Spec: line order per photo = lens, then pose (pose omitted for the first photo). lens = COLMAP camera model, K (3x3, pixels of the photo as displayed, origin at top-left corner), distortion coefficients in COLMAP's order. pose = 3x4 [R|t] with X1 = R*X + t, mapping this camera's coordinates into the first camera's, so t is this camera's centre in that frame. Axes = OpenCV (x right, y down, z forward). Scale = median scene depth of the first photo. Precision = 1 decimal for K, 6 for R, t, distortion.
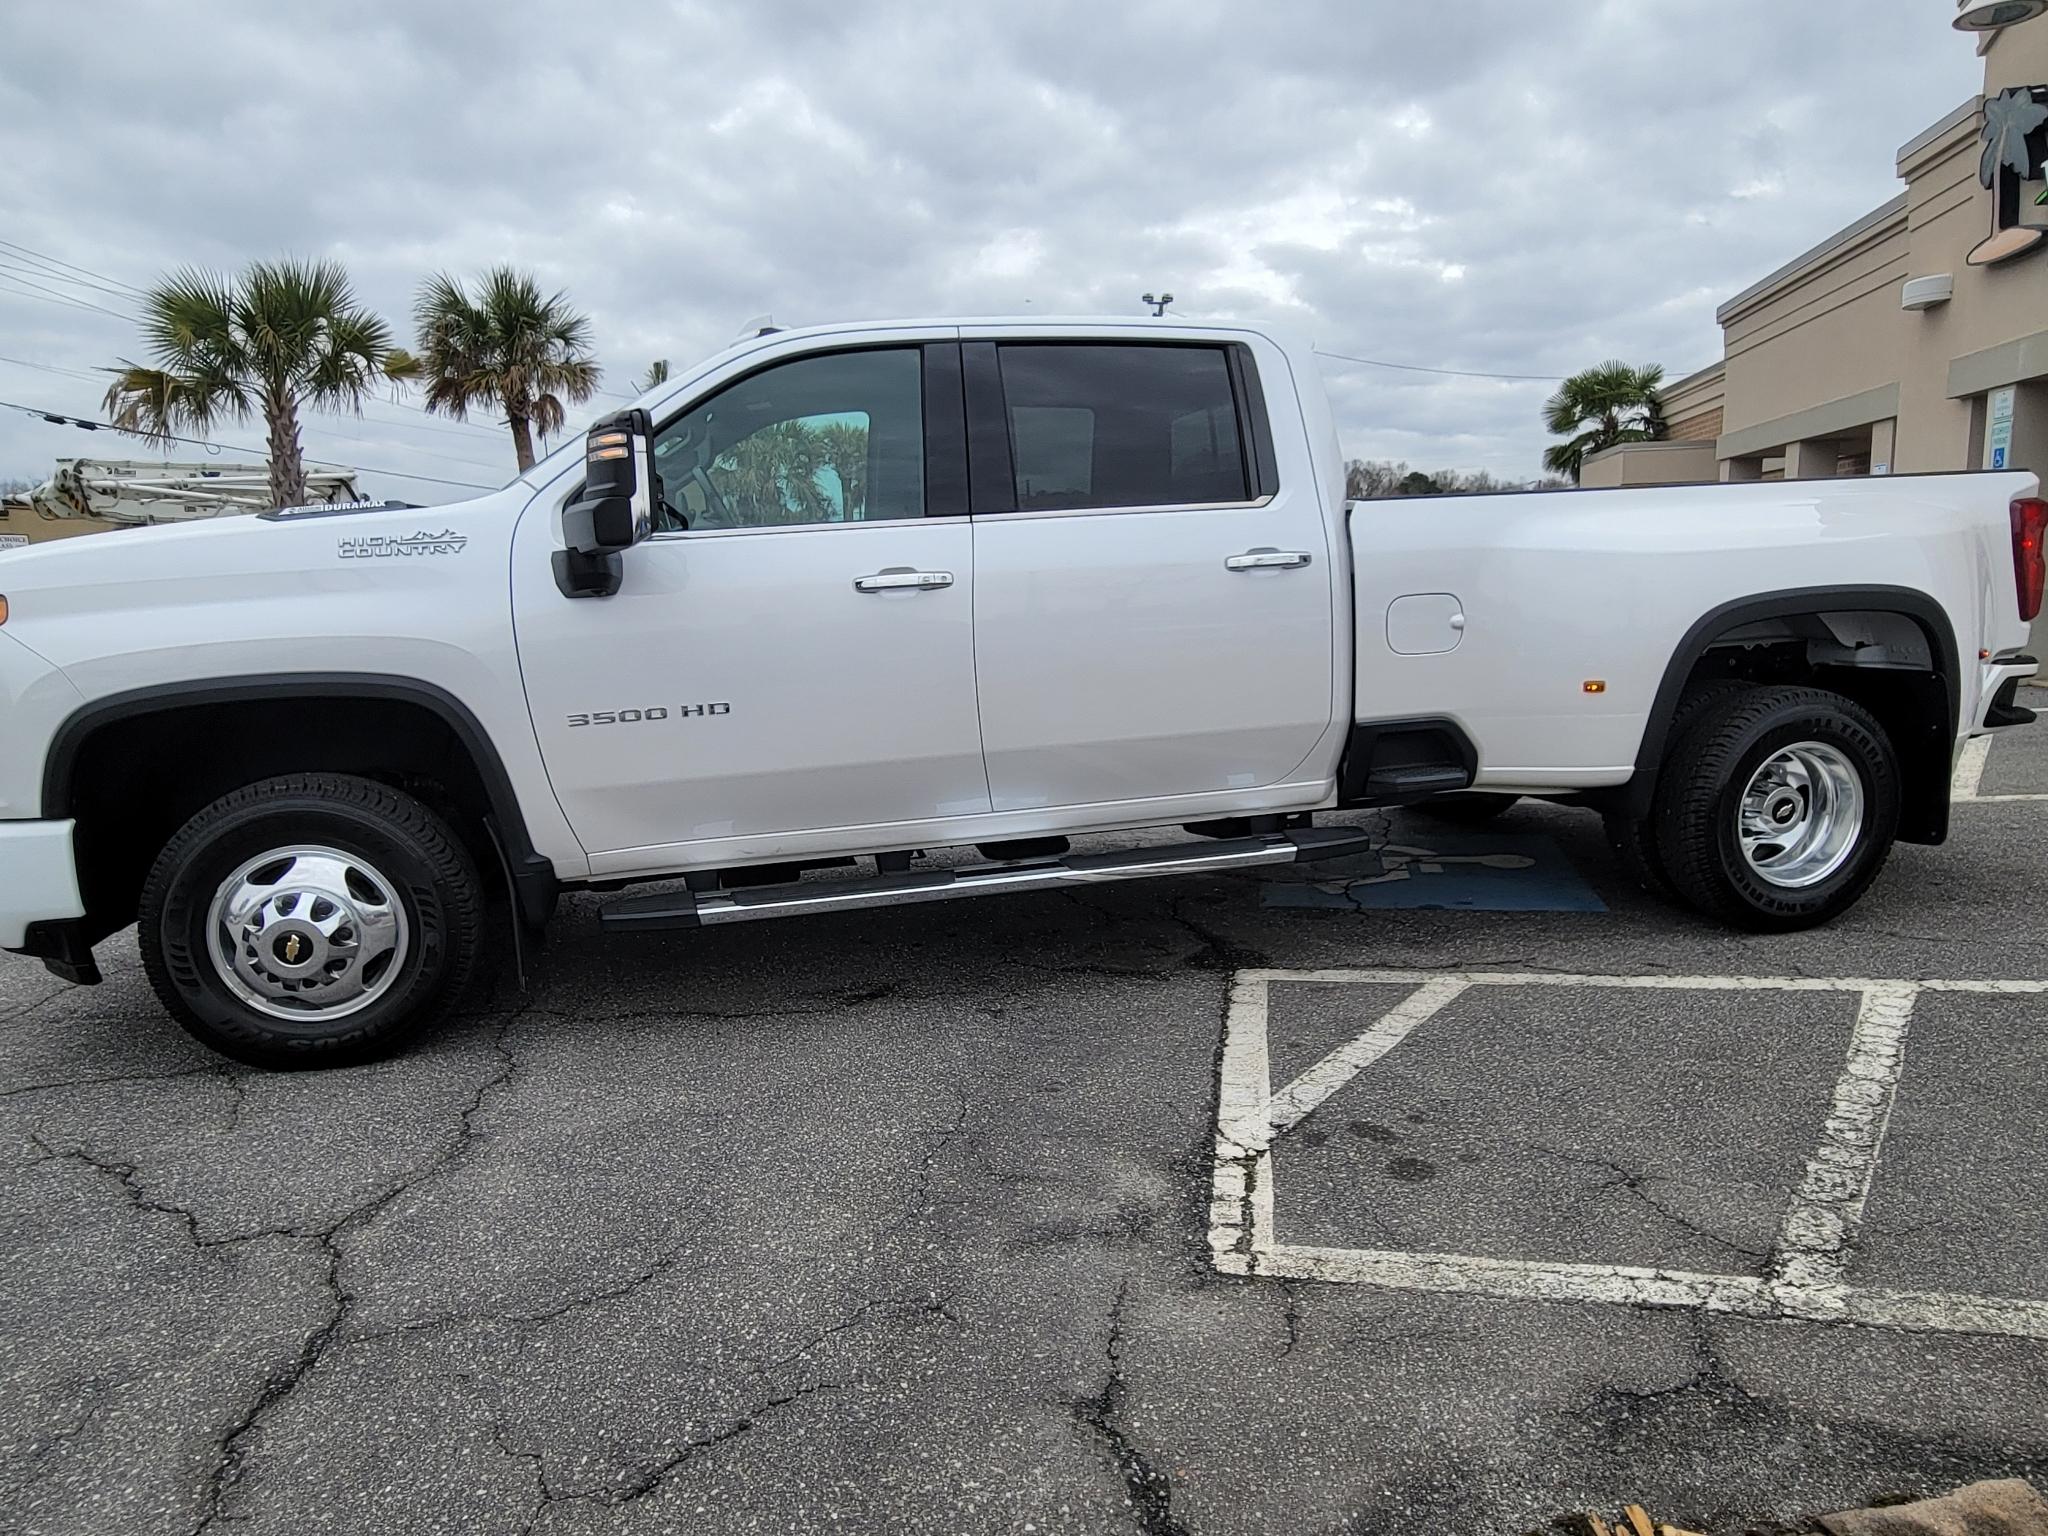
lens RADIAL K [[1290.9, 0, 1050.7], [0, 1290.9, 783.9], [0, 0, 1]] dist [0.002691, -0.003227]
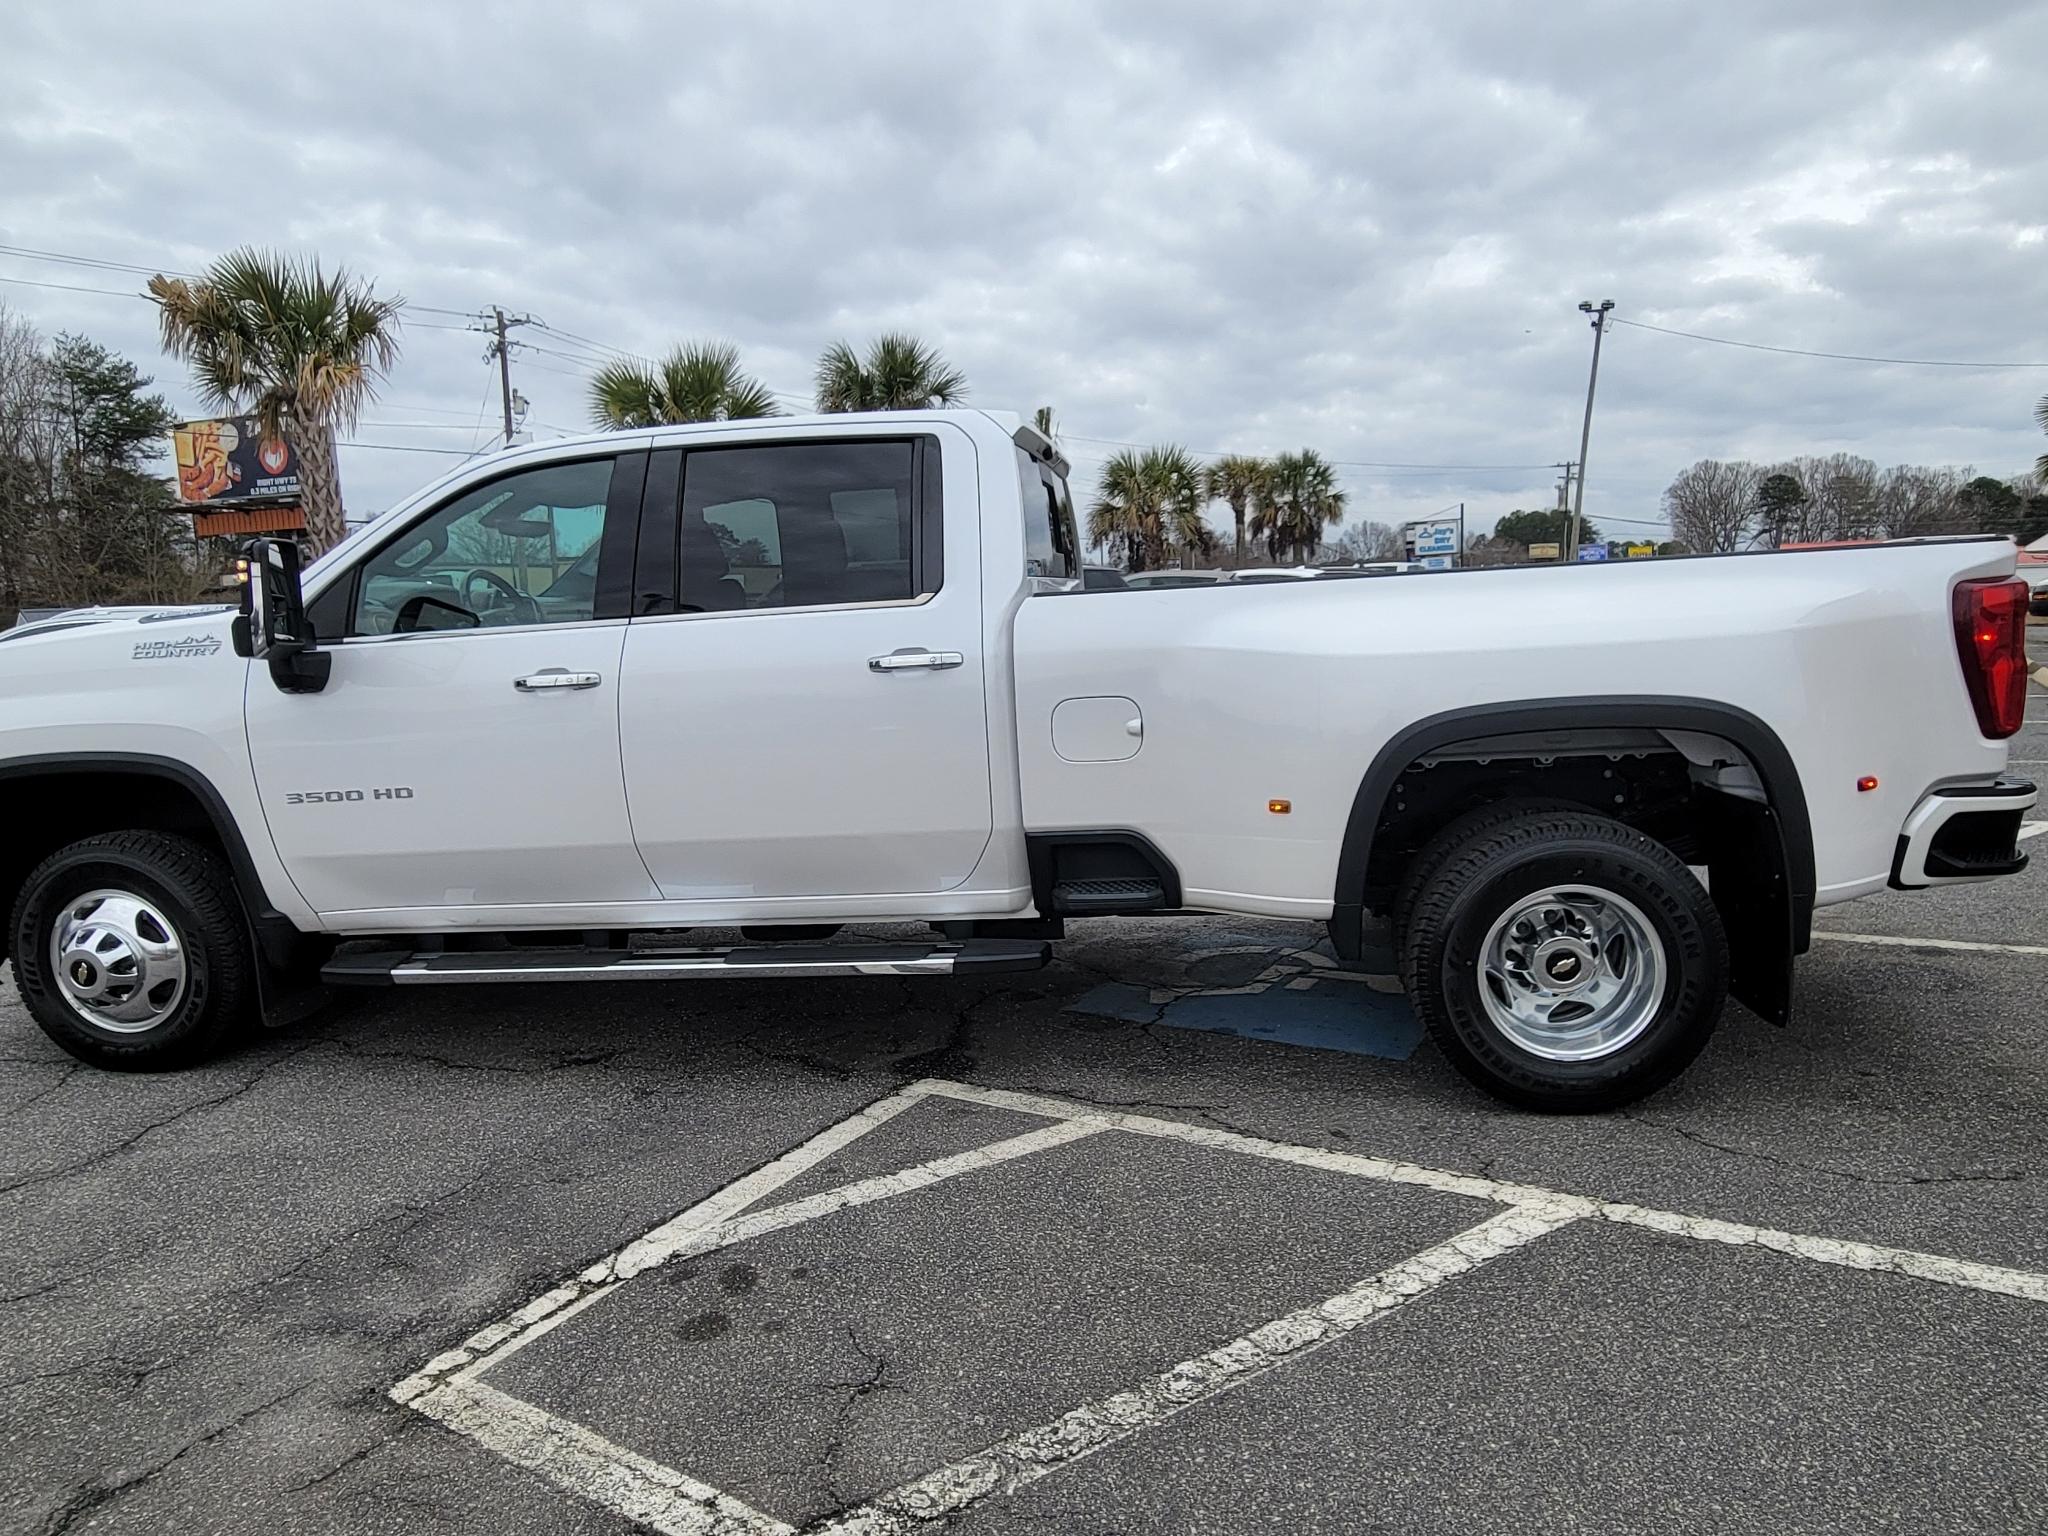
lens RADIAL K [[1281.2, 0, 1052.5], [0, 1281.2, 829.7], [0, 0, 1]] dist [0.002434, -0.002748]
pose [[0.937701, 0.056962, -0.342742, 0.583715], [-0.051156, 0.998353, 0.025962, -0.075551], [0.343656, -0.006811, 0.939071, 0.141271]]
